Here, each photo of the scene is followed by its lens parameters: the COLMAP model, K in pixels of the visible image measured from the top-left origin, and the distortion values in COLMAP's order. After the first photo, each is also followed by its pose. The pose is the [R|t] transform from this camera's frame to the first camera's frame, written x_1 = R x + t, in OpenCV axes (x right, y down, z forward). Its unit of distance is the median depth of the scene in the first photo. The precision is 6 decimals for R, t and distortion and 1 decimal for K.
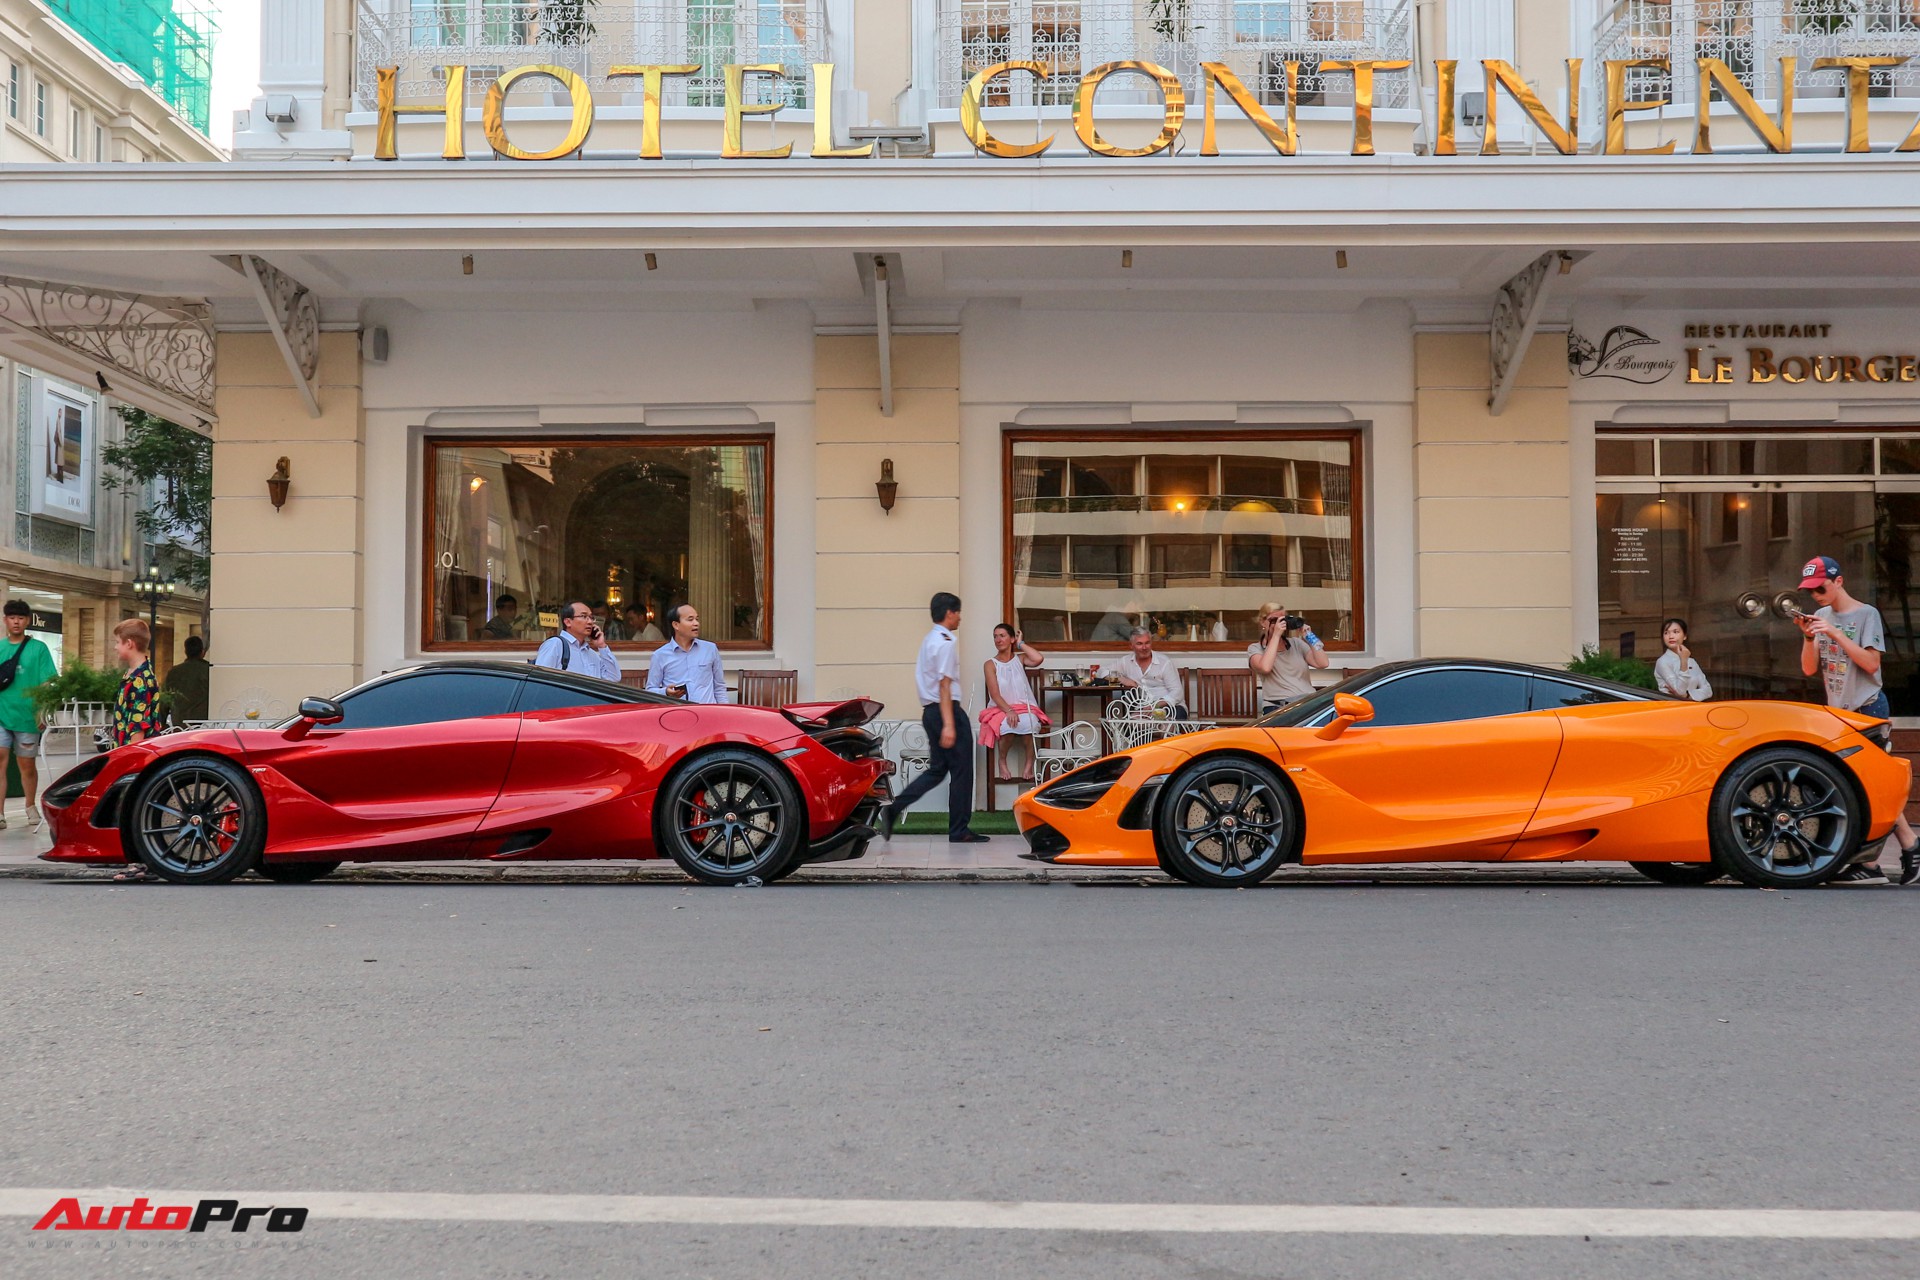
lens RADIAL K [[2162.9, 0, 952.0], [0, 2162.9, 641.1], [0, 0, 1]] dist [0.036067, 0.000000]
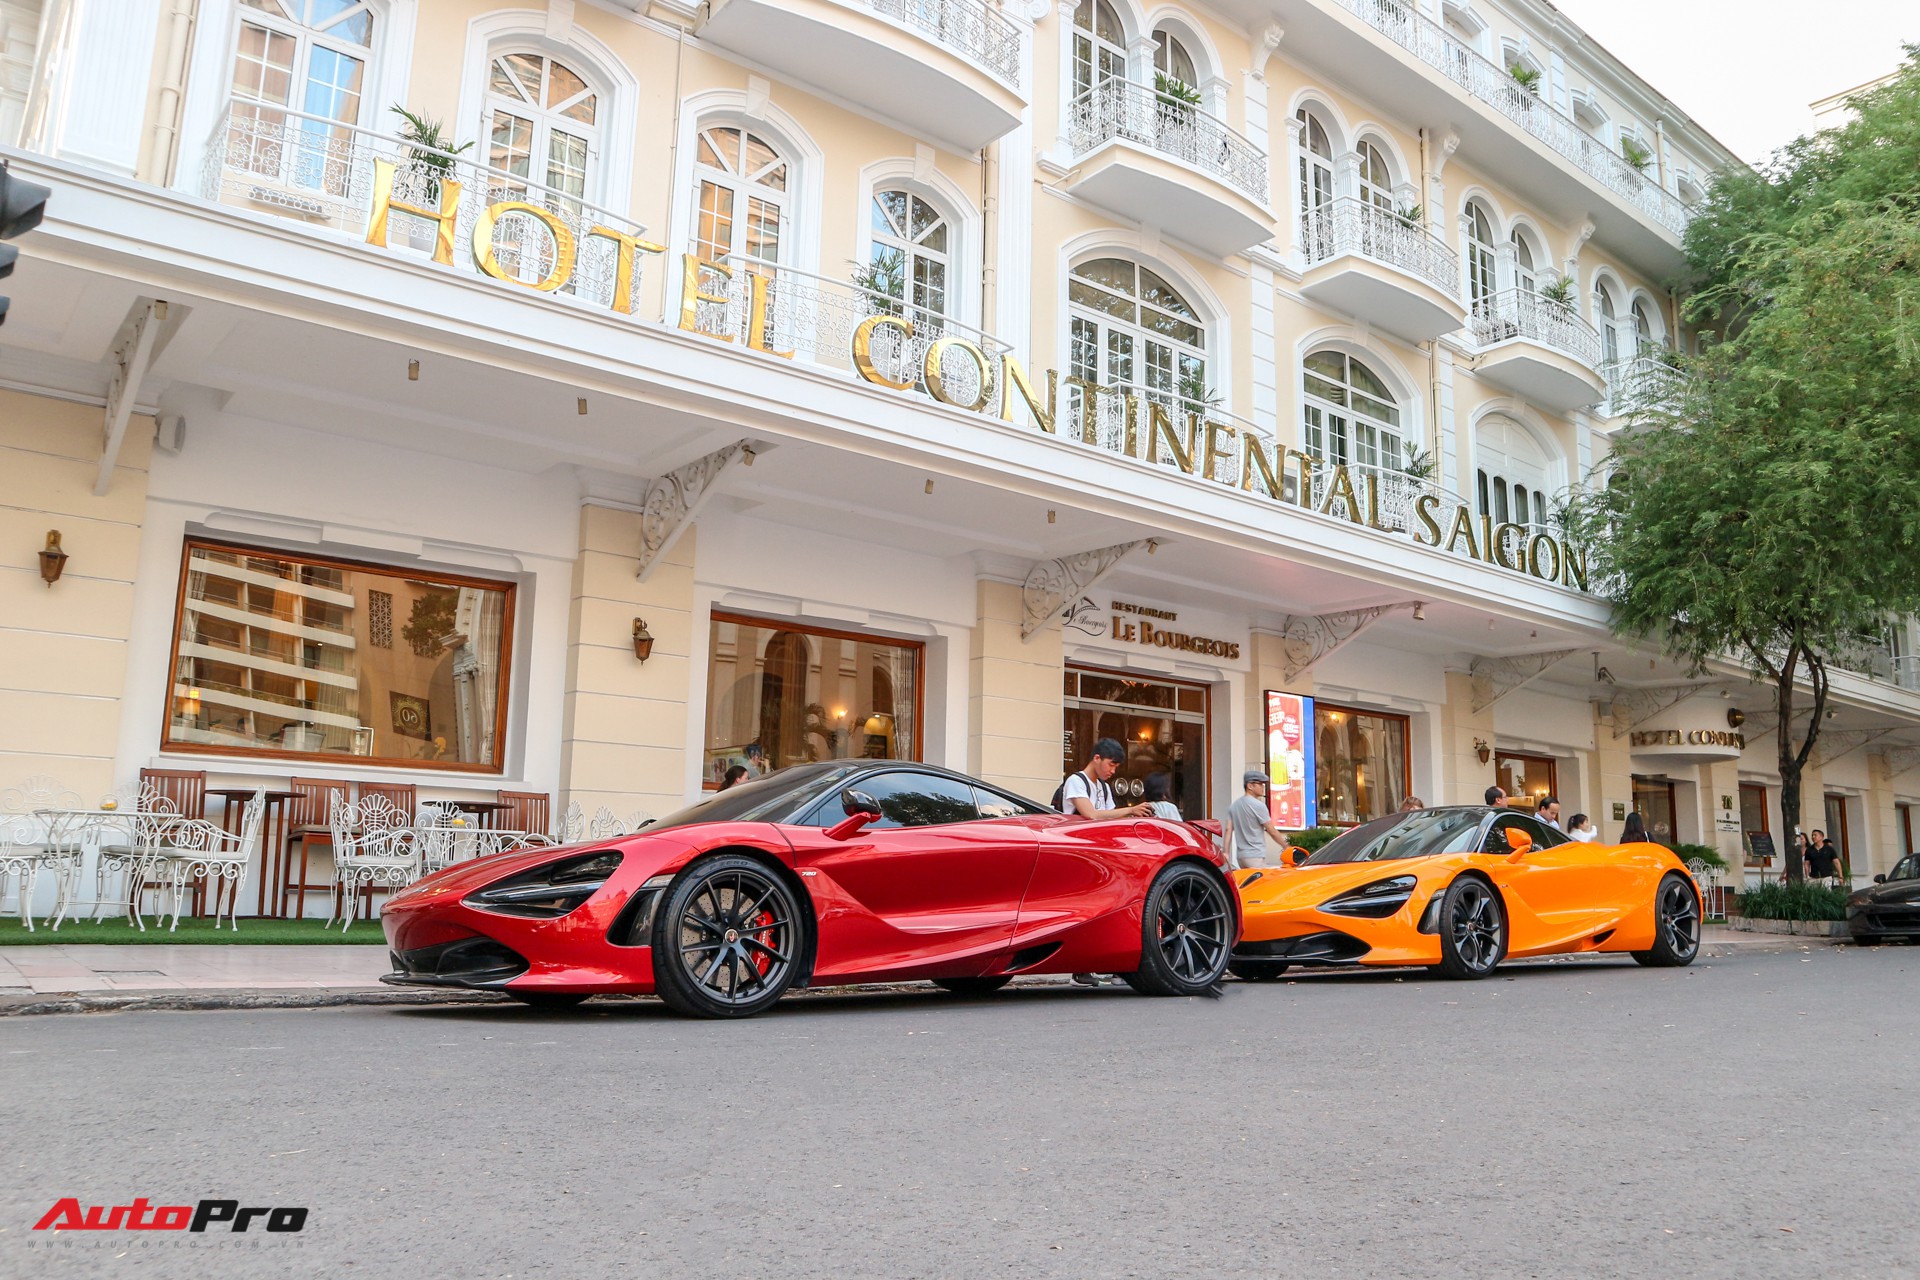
lens RADIAL K [[1398.6, 0, 967.1], [0, 1398.6, 636.8], [0, 0, 1]] dist [-0.095081, 0.048871]
pose [[0.774132, 0.124460, 0.620669, -0.354385], [-0.046524, 0.989016, -0.140296, 0.023223], [-0.631313, 0.079732, 0.771419, 0.304467]]
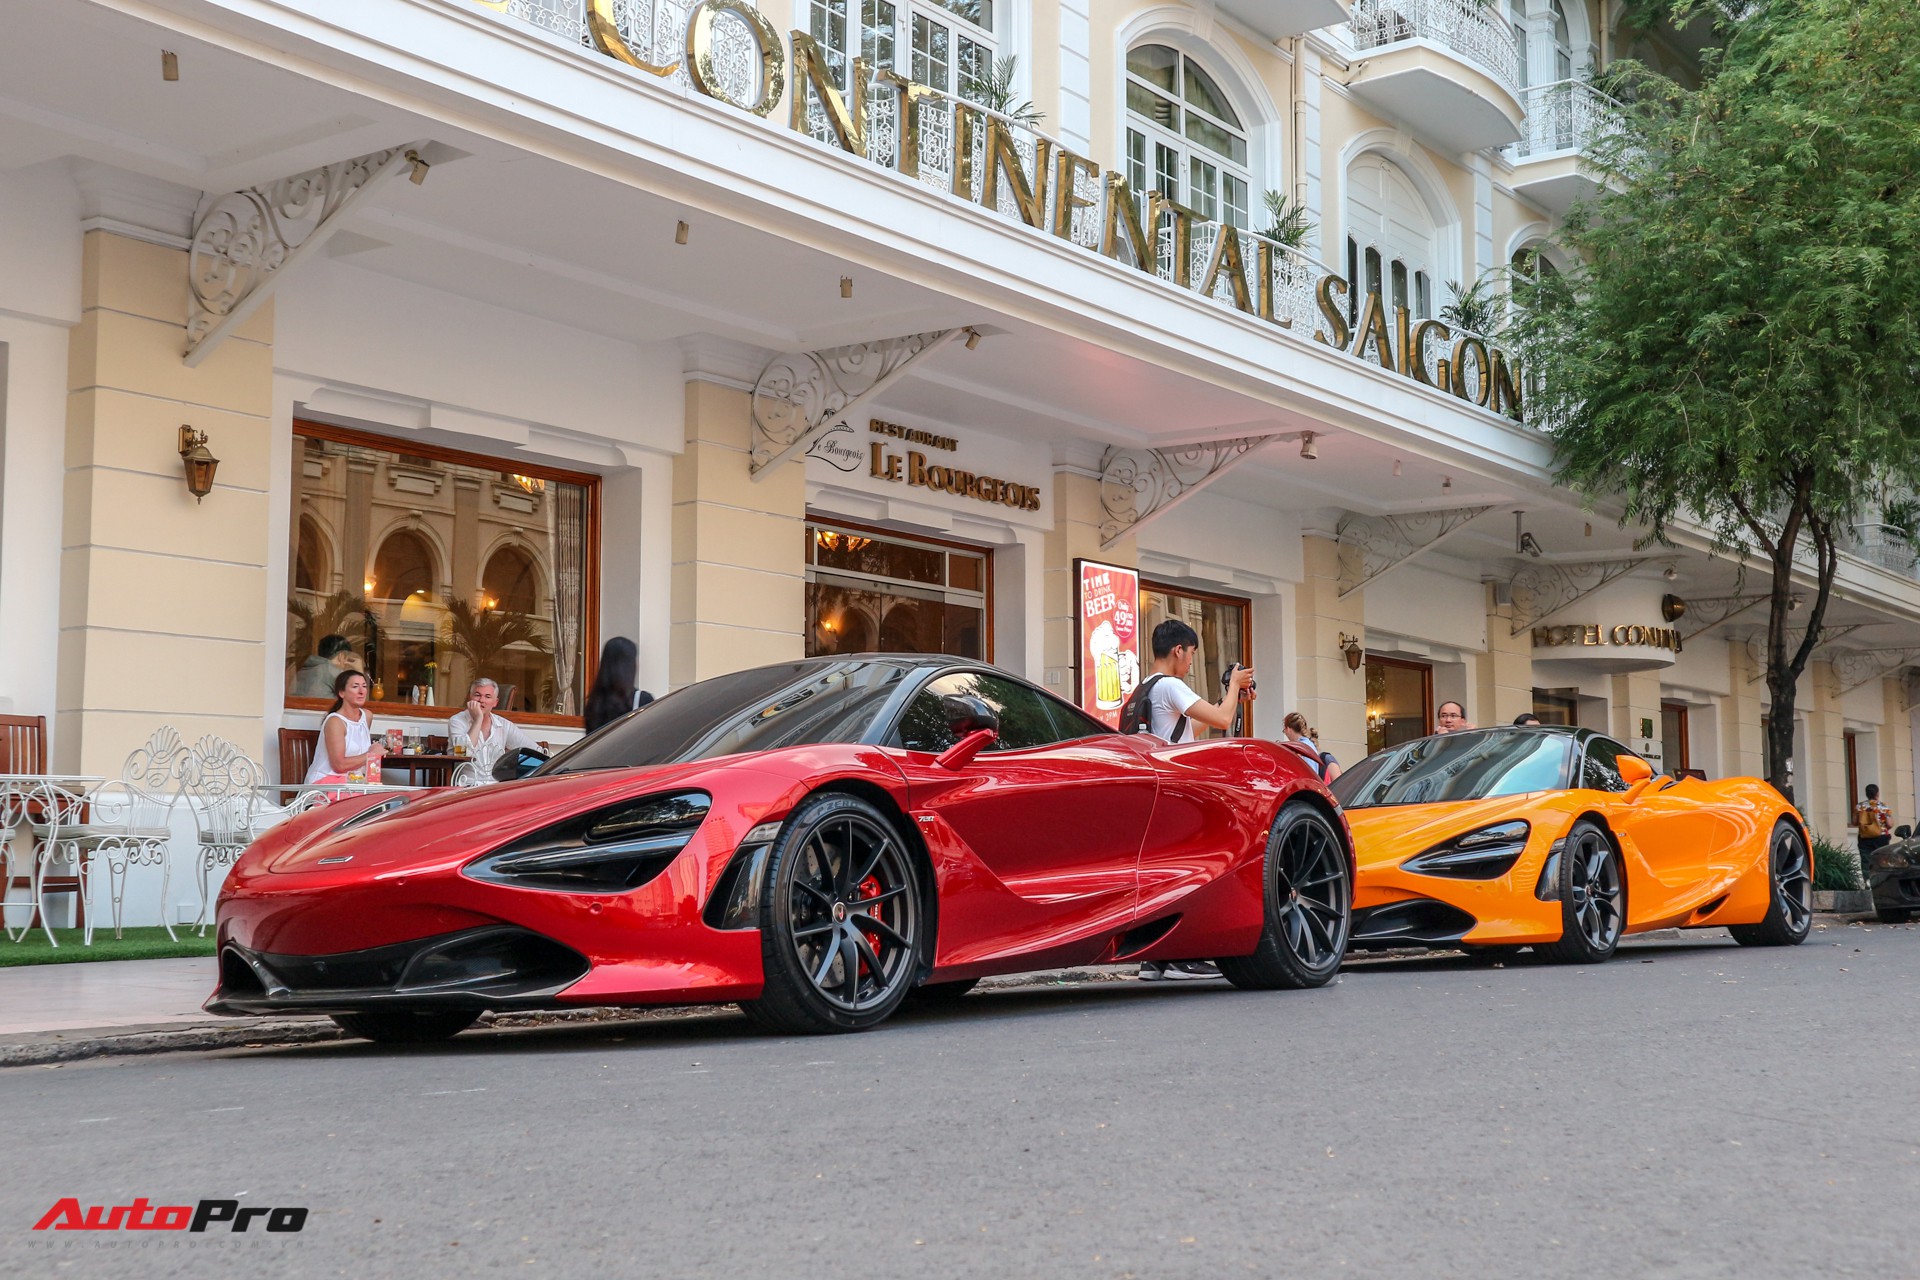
lens RADIAL K [[2211.9, 0, 963.1], [0, 2211.9, 625.6], [0, 0, 1]] dist [0.023727, 0.000000]
pose [[0.590067, 0.084358, 0.802935, -0.451647], [-0.032392, 0.996199, -0.080858, 0.031090], [-0.806705, 0.021703, 0.590556, 0.364887]]
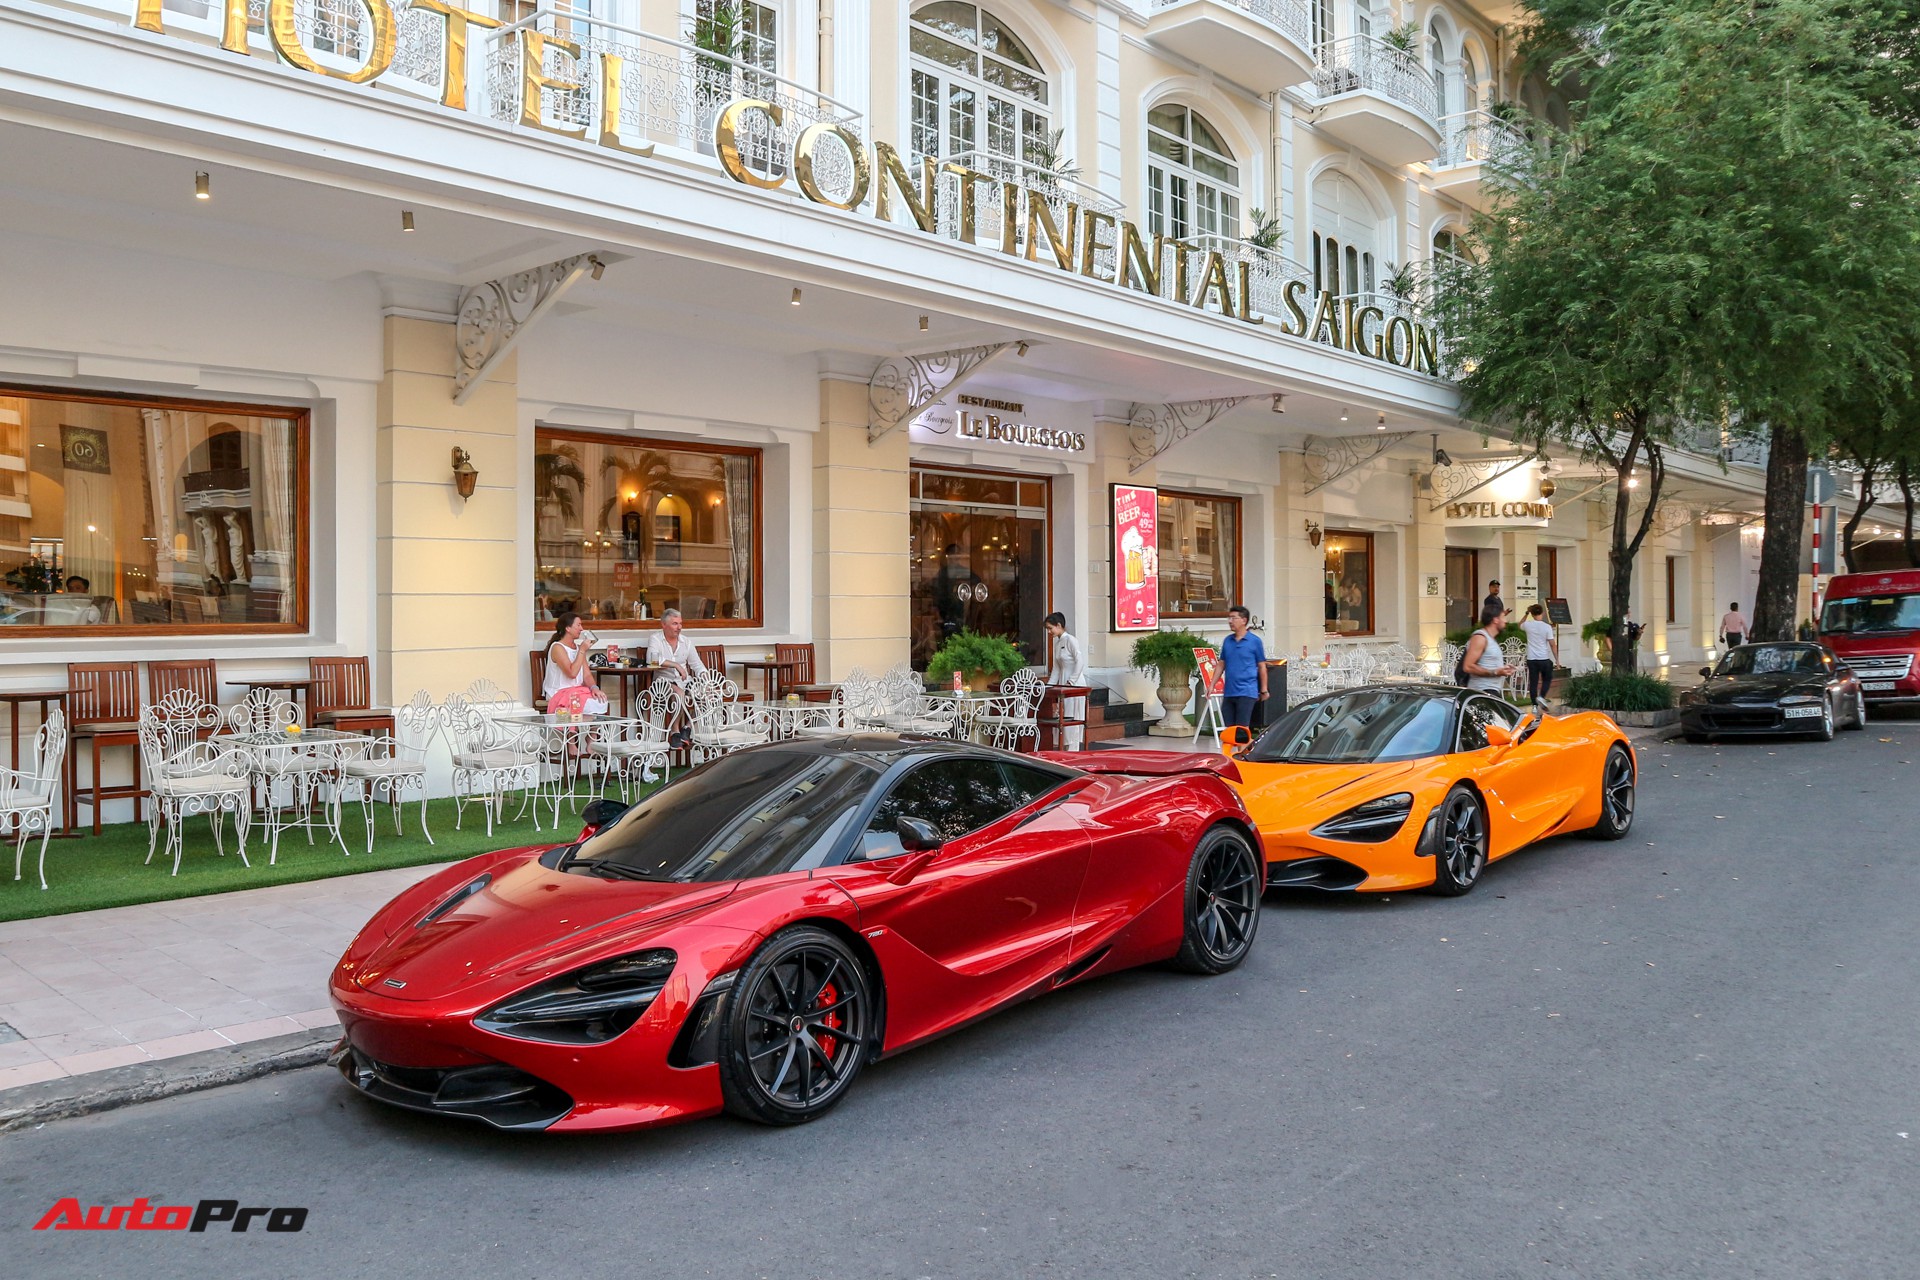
lens RADIAL K [[1454.1, 0, 890.3], [0, 1454.1, 584.5], [0, 0, 1]] dist [-0.106964, 0.061128]
pose [[0.685910, 0.008957, 0.727631, -0.375901], [-0.027939, 0.999511, 0.014033, -0.034448], [-0.727150, -0.029955, 0.685825, 0.385394]]
